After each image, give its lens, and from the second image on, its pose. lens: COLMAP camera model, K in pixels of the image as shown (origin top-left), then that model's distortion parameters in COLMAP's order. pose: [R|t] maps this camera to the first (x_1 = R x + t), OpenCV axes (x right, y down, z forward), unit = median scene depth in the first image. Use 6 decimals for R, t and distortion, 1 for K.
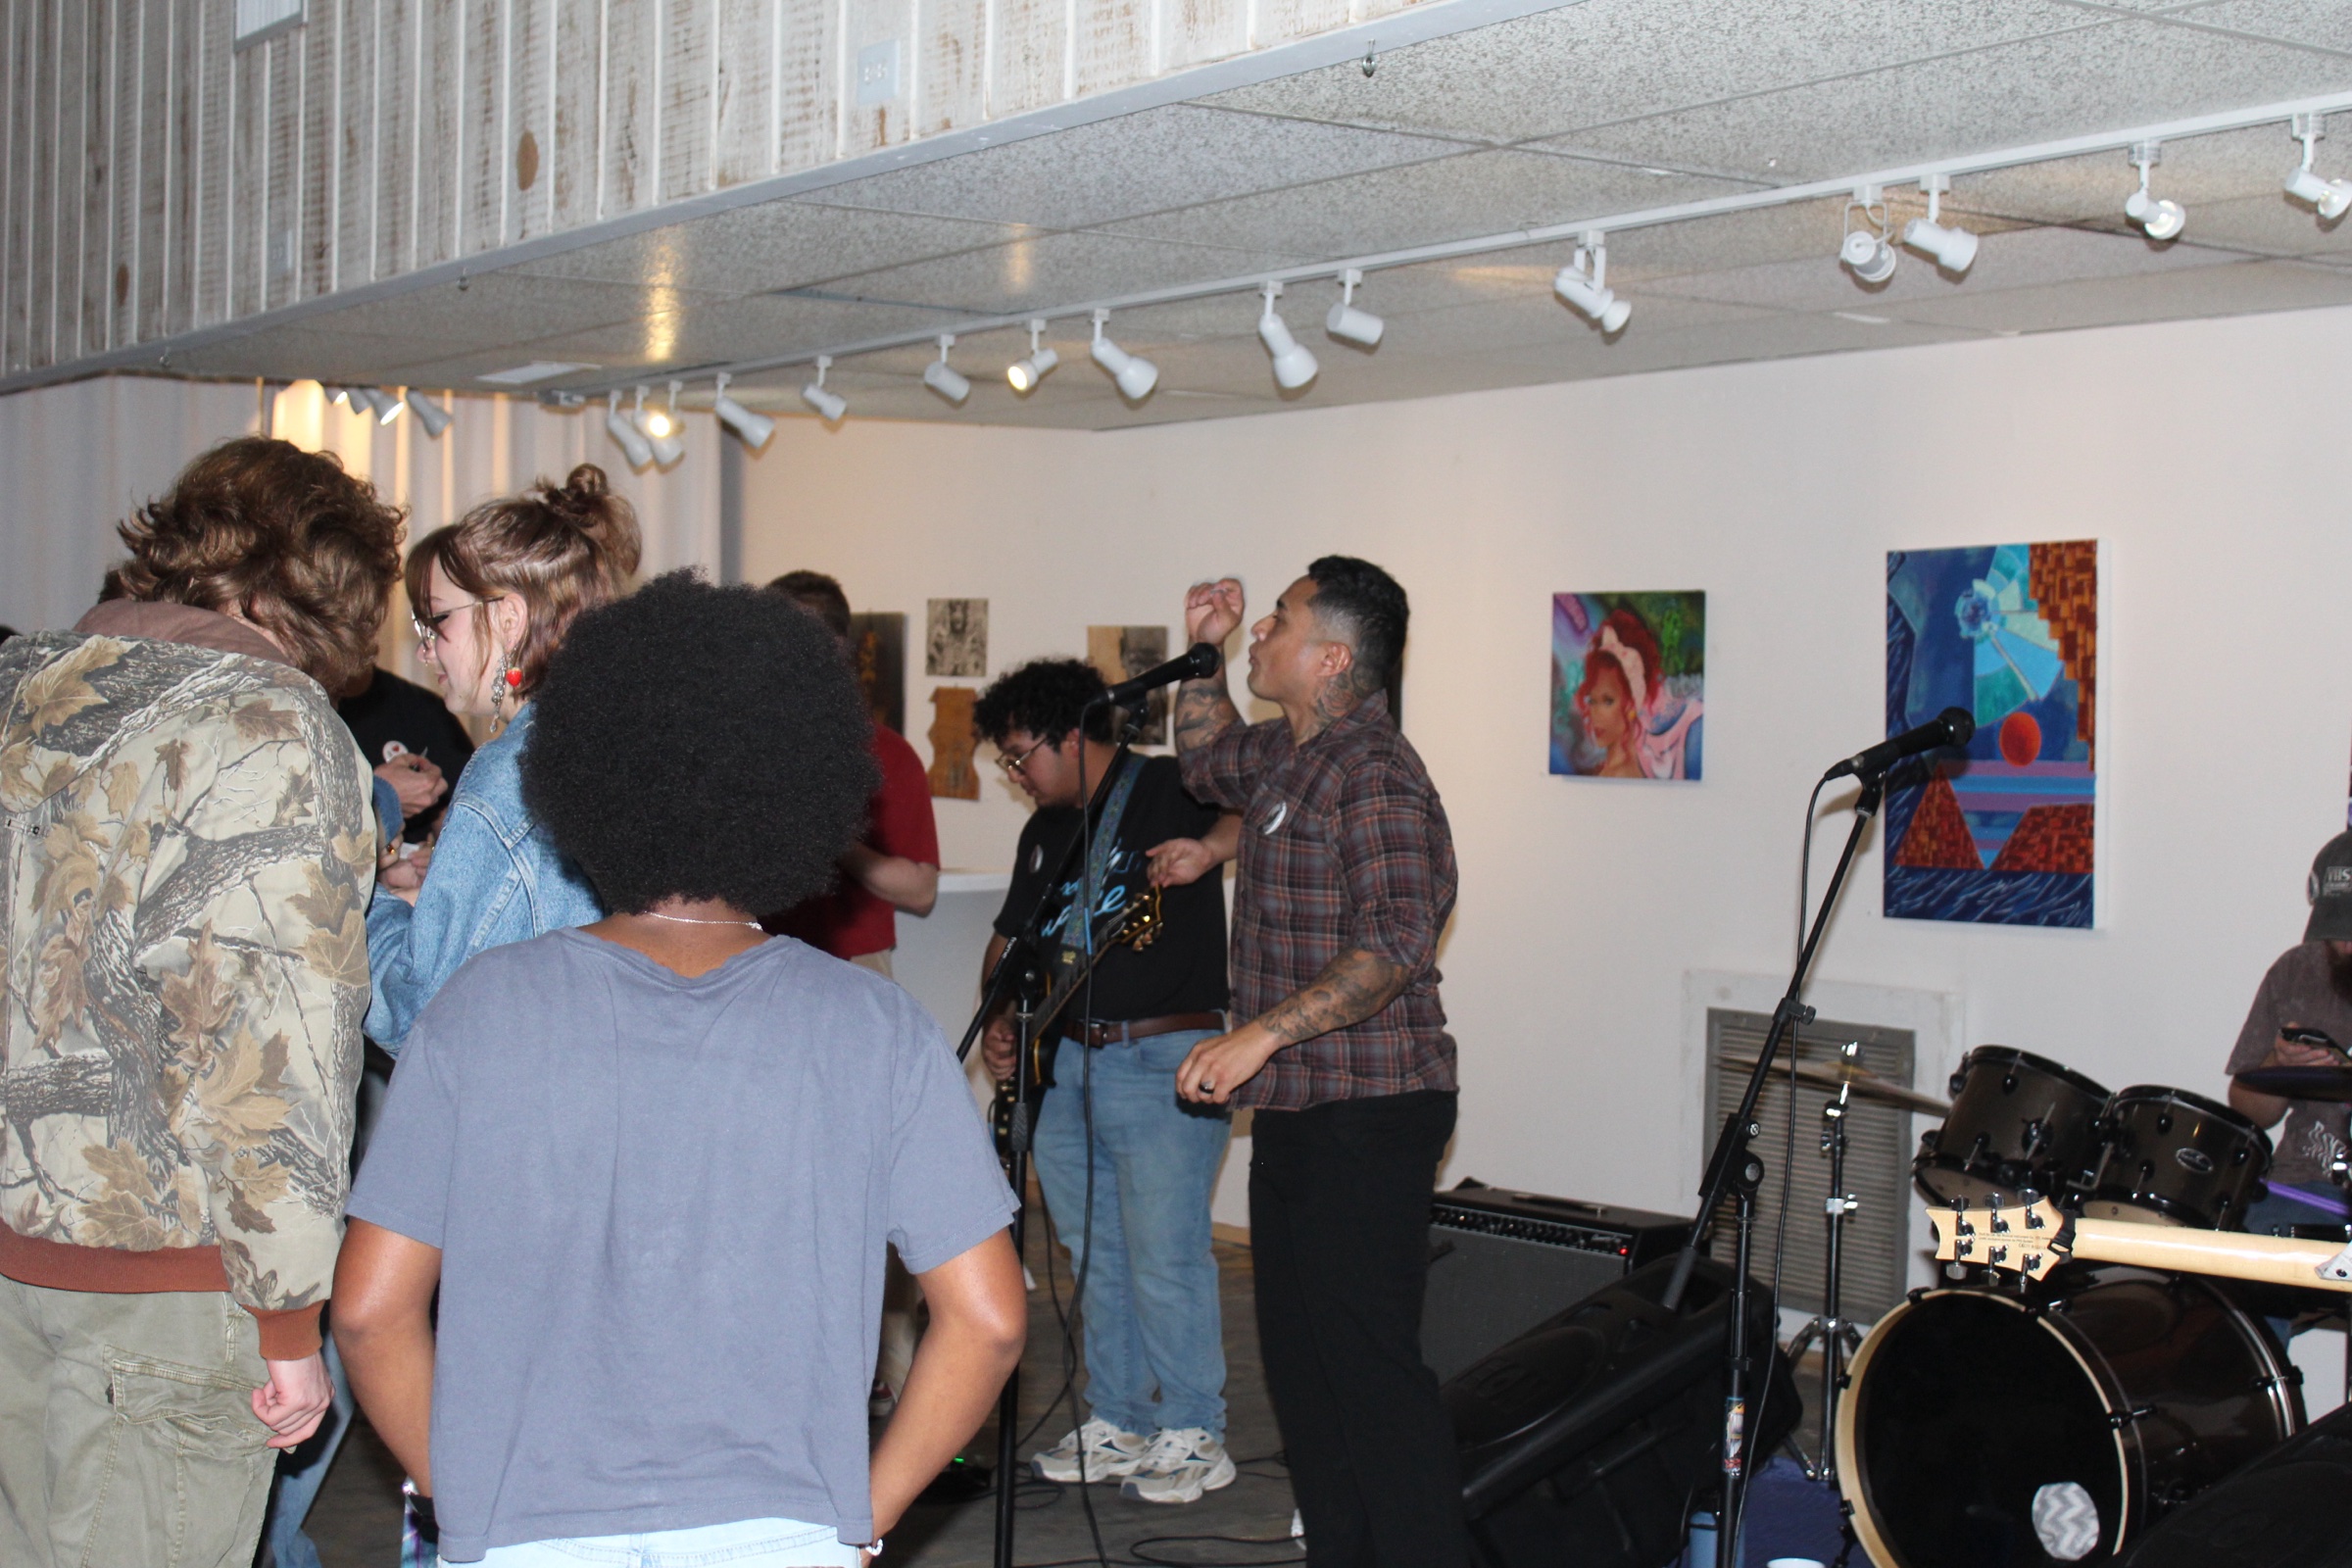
lens RADIAL K [[3563.5, 0, 1176.5], [0, 3563.5, 750.9], [0, 0, 1]] dist [-0.035568, -0.041390]
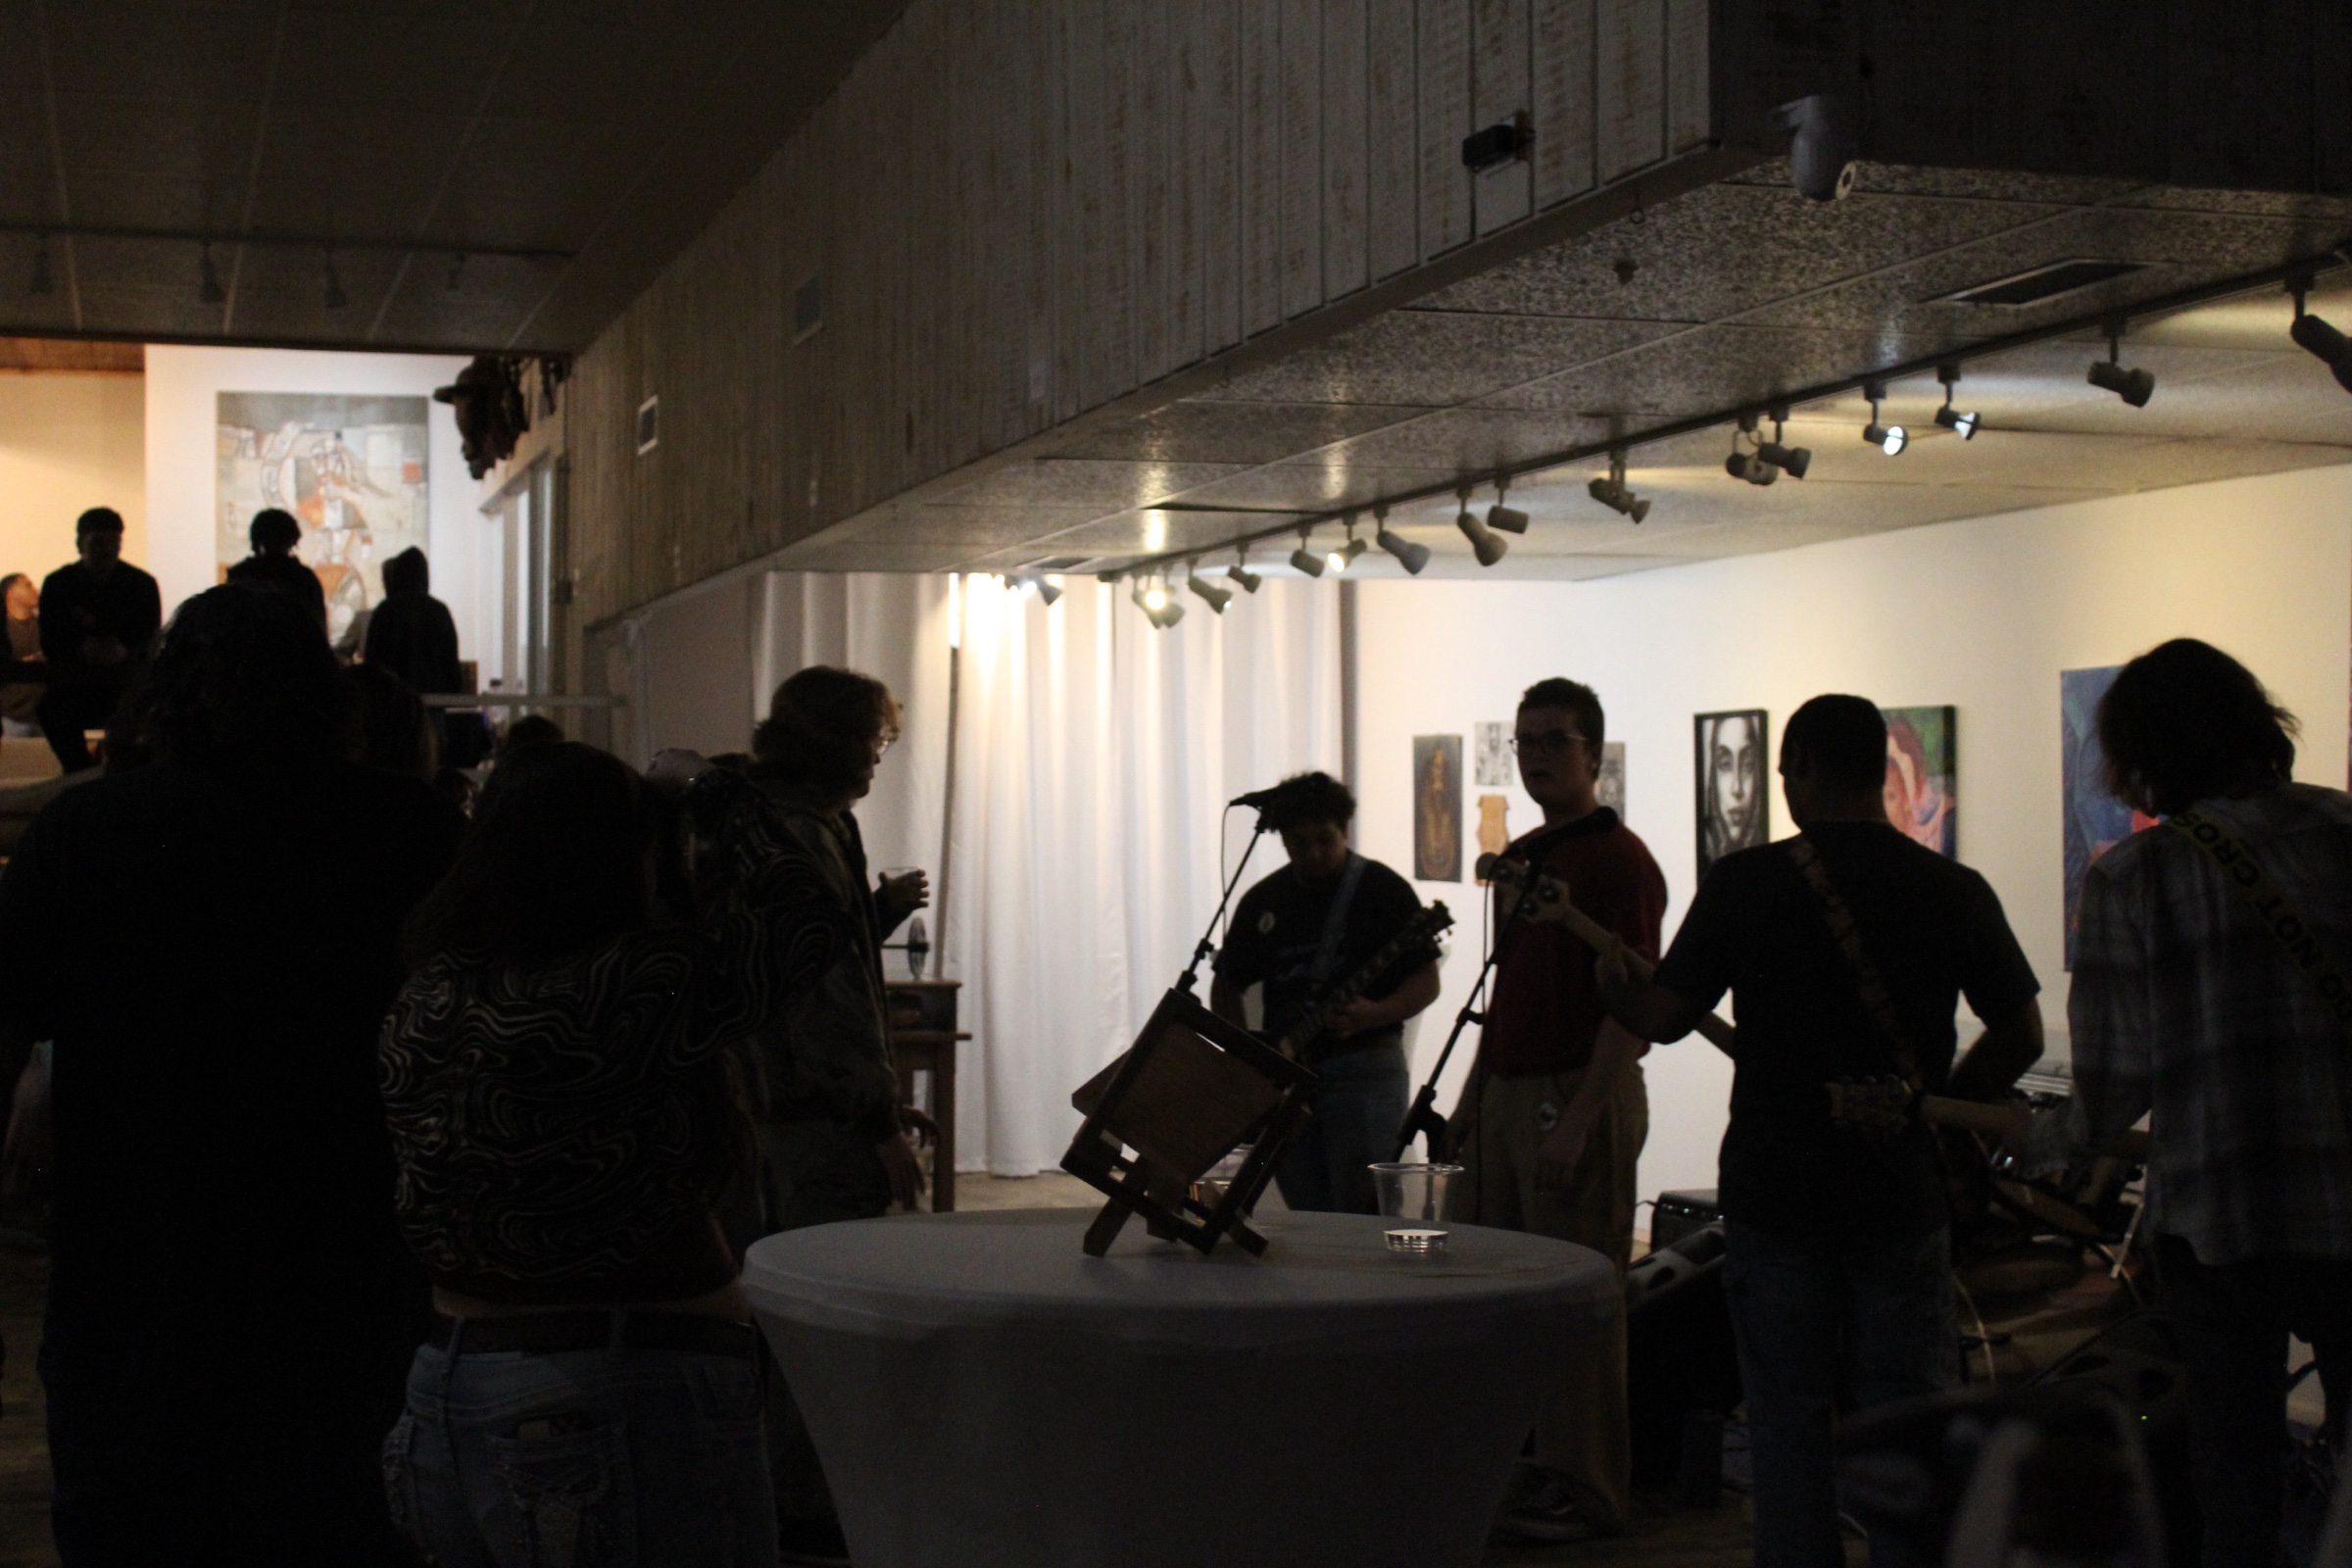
lens RADIAL K [[3455.3, 0, 1111.5], [0, 3455.3, 778.1], [0, 0, 1]] dist [-0.055902, -0.014521]
pose [[0.949343, -0.022651, -0.313423, 0.266348], [0.015985, 0.999588, -0.023822, 0.003560], [0.313834, 0.017605, 0.949315, -0.225038]]
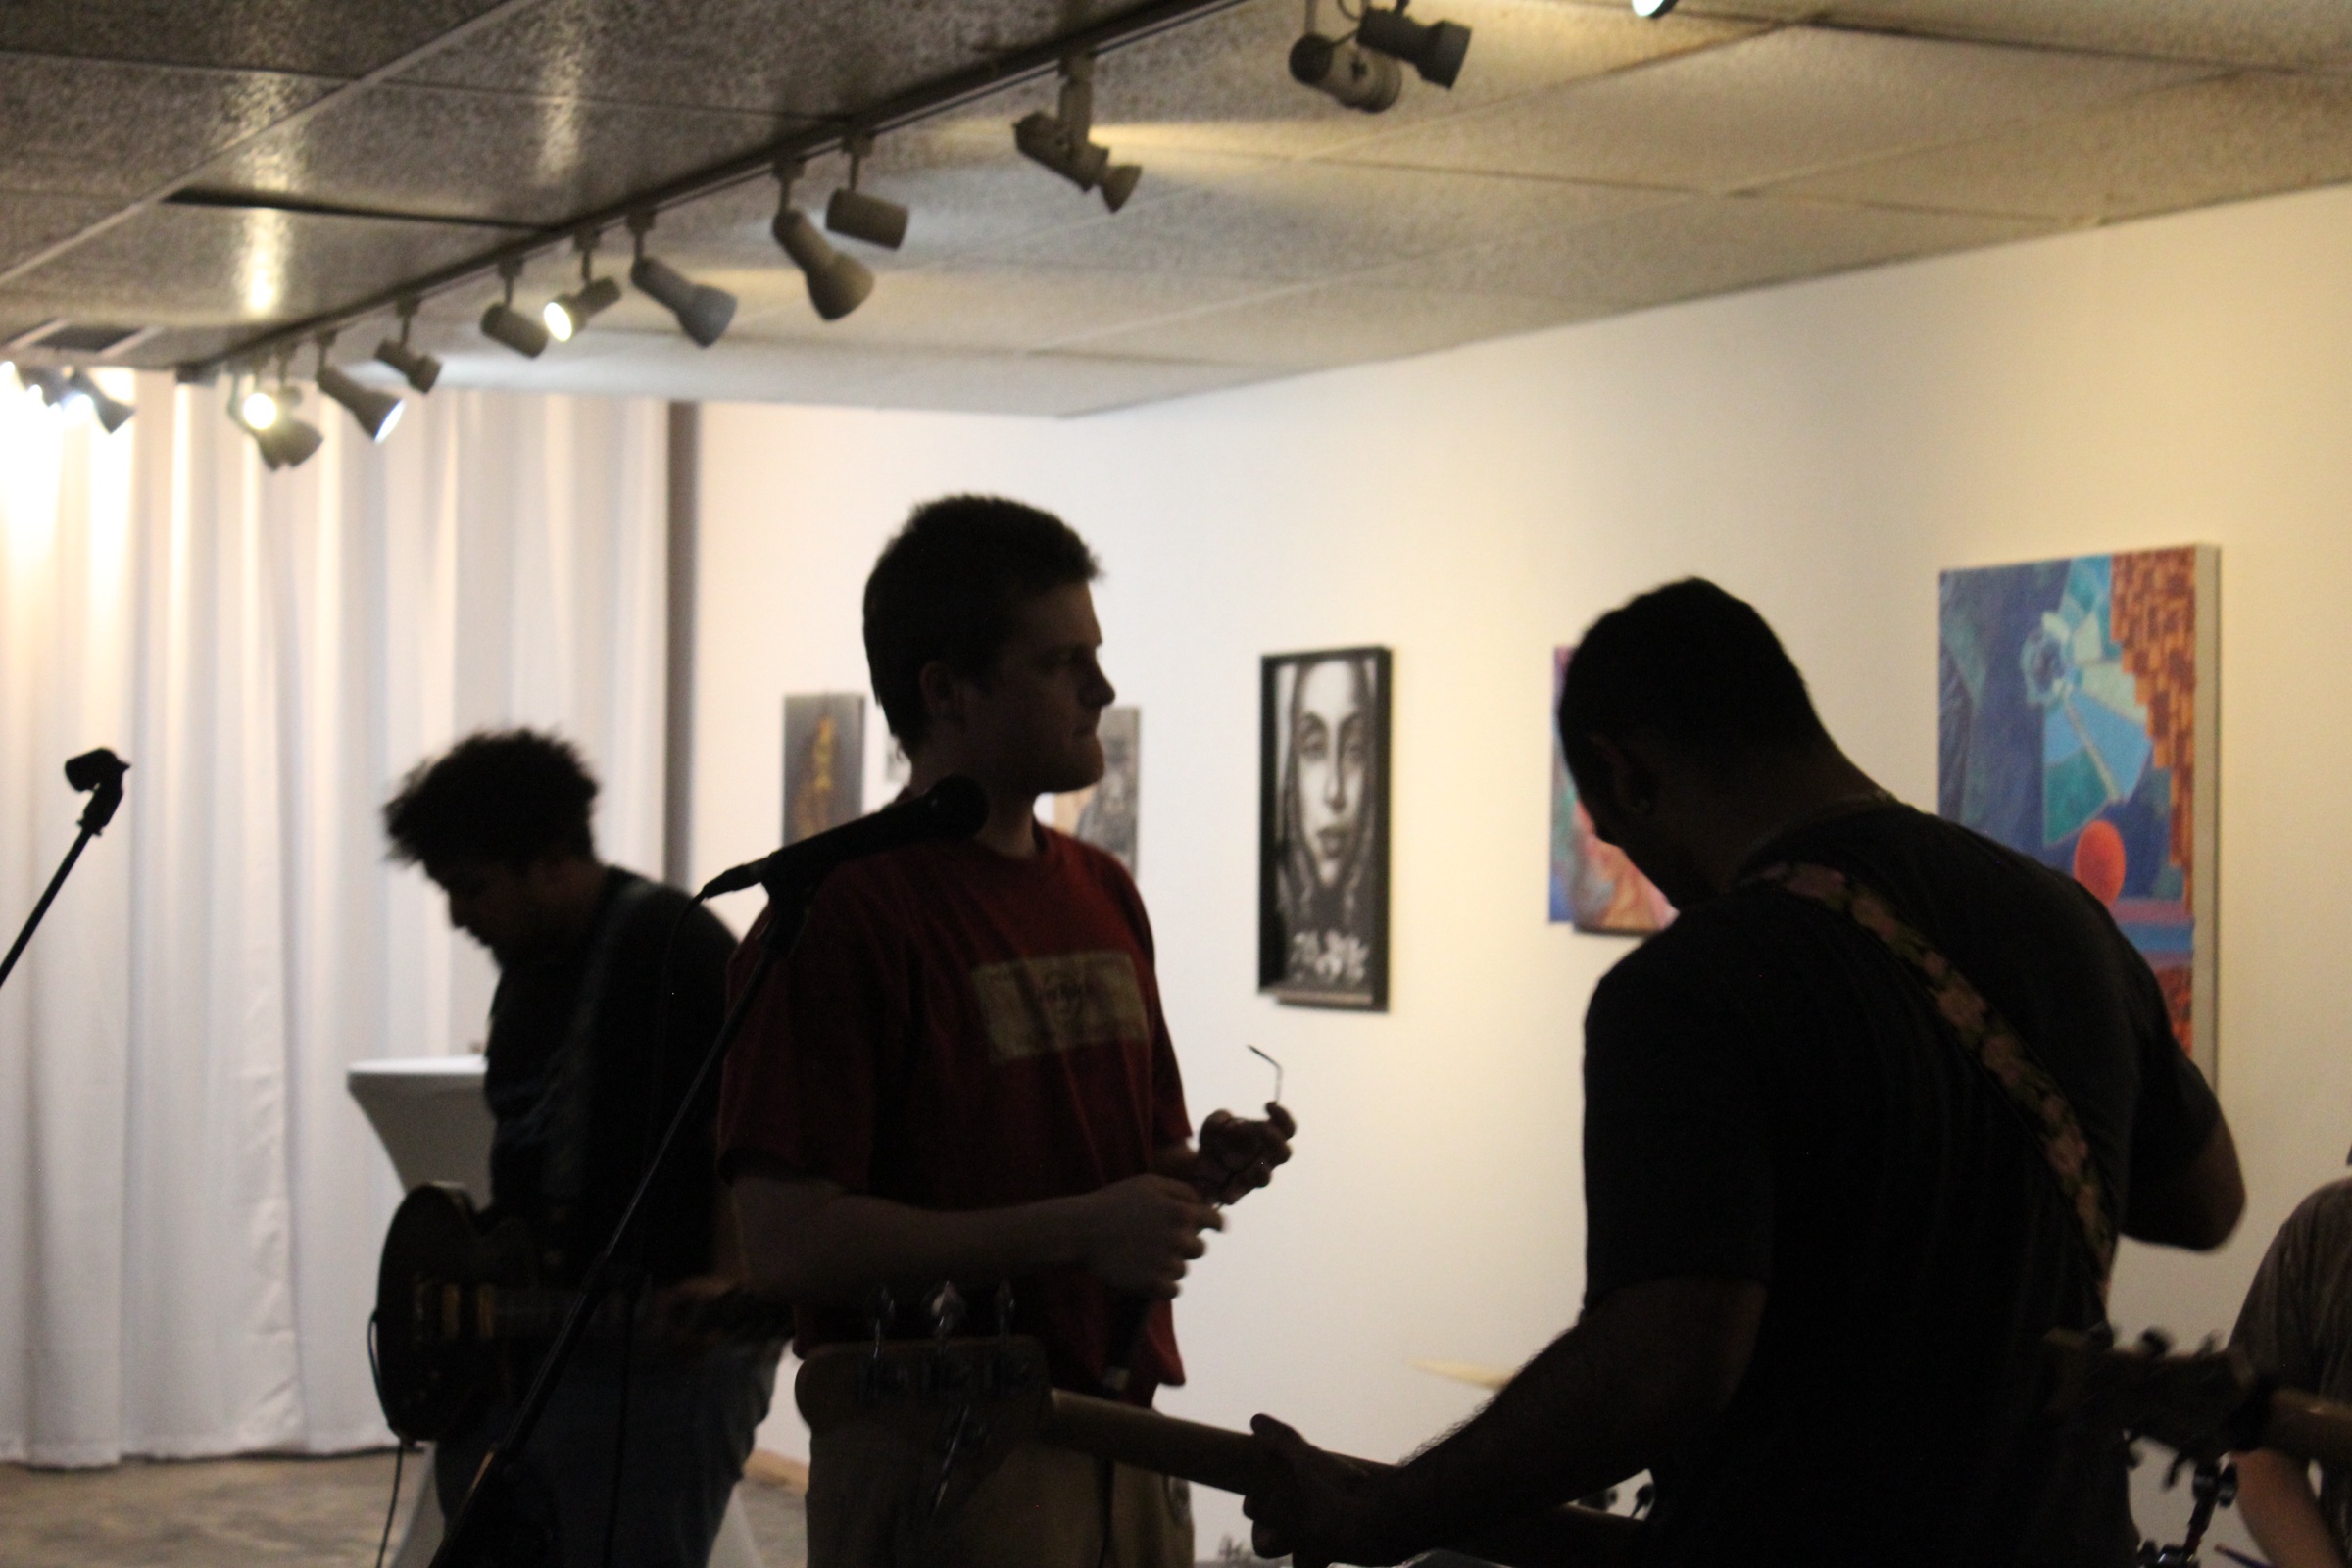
lens RADIAL K [[5016.5, 0, 1176.0], [0, 5016.5, 784.0], [0, 0, 1]] dist [0.059794, 0.092952]
pose [[0.983882, -0.001512, -0.178811, 0.231930], [-0.003265, 0.999646, -0.026415, 0.006514], [0.178788, 0.026573, 0.983529, 0.092981]]
